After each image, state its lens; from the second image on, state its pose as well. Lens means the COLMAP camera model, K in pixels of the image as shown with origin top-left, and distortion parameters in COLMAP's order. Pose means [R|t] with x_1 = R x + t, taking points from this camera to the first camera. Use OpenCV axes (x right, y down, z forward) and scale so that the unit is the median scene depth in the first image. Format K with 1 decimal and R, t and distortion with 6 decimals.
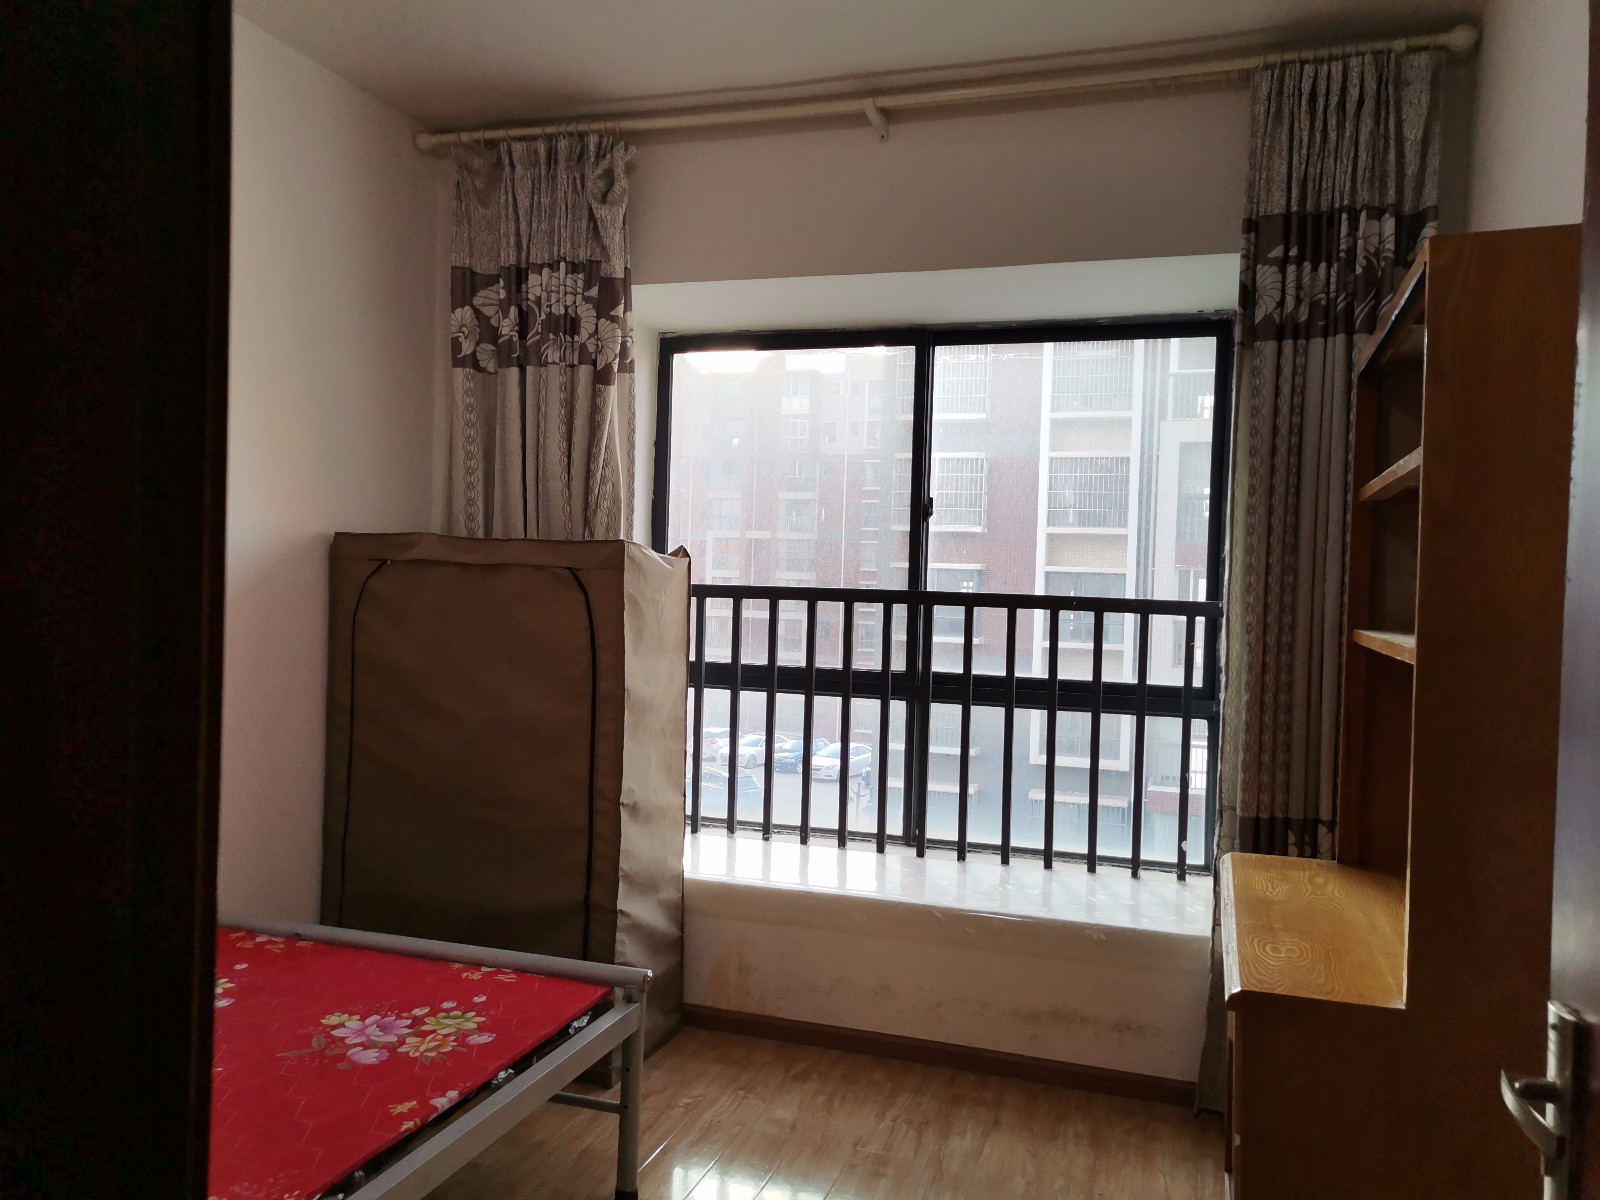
lens RADIAL K [[1225.2, 0, 800.0], [0, 1225.2, 600.0], [0, 0, 1]] dist [0.001083, 0.001016]
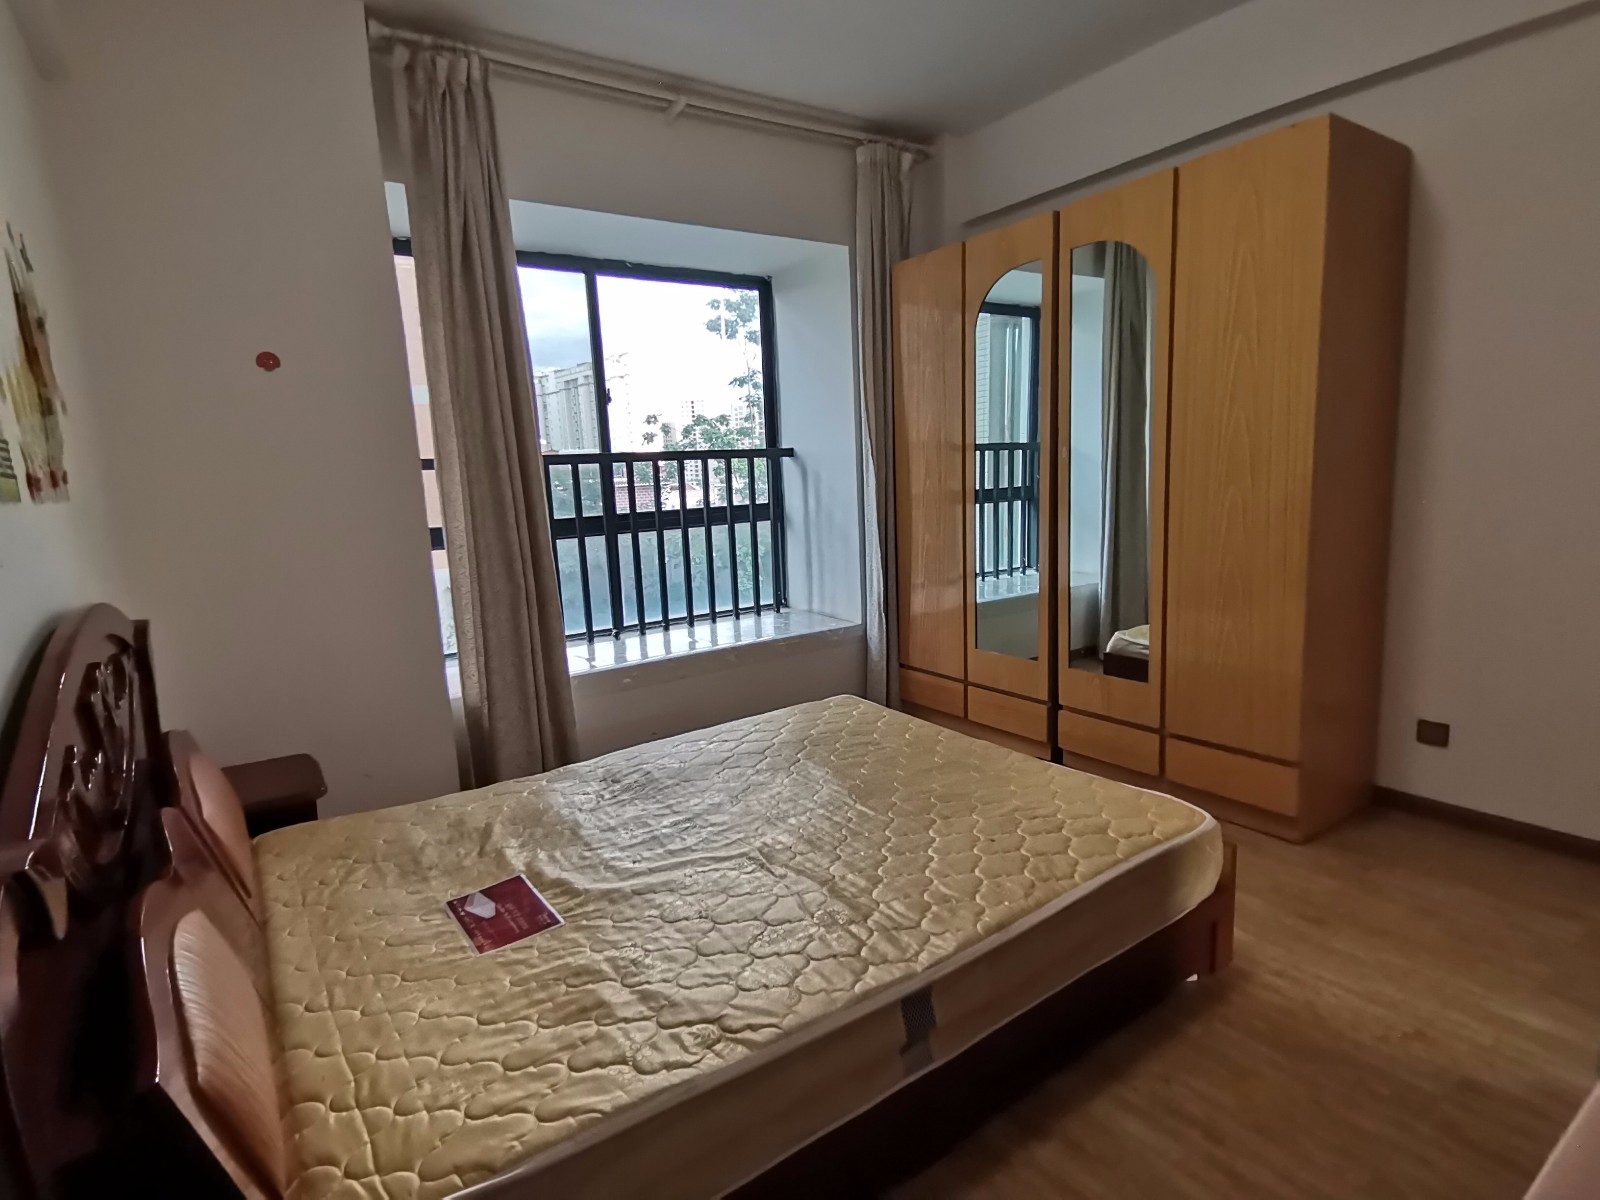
lens RADIAL K [[906.1, 0, 800.0], [0, 906.1, 600.0], [0, 0, 1]] dist [-0.003213, -0.001287]
pose [[0.594479, -0.180734, 0.783536, -0.739882], [0.060326, 0.981692, 0.180671, -0.023759], [-0.801845, -0.060137, 0.594499, 0.236522]]
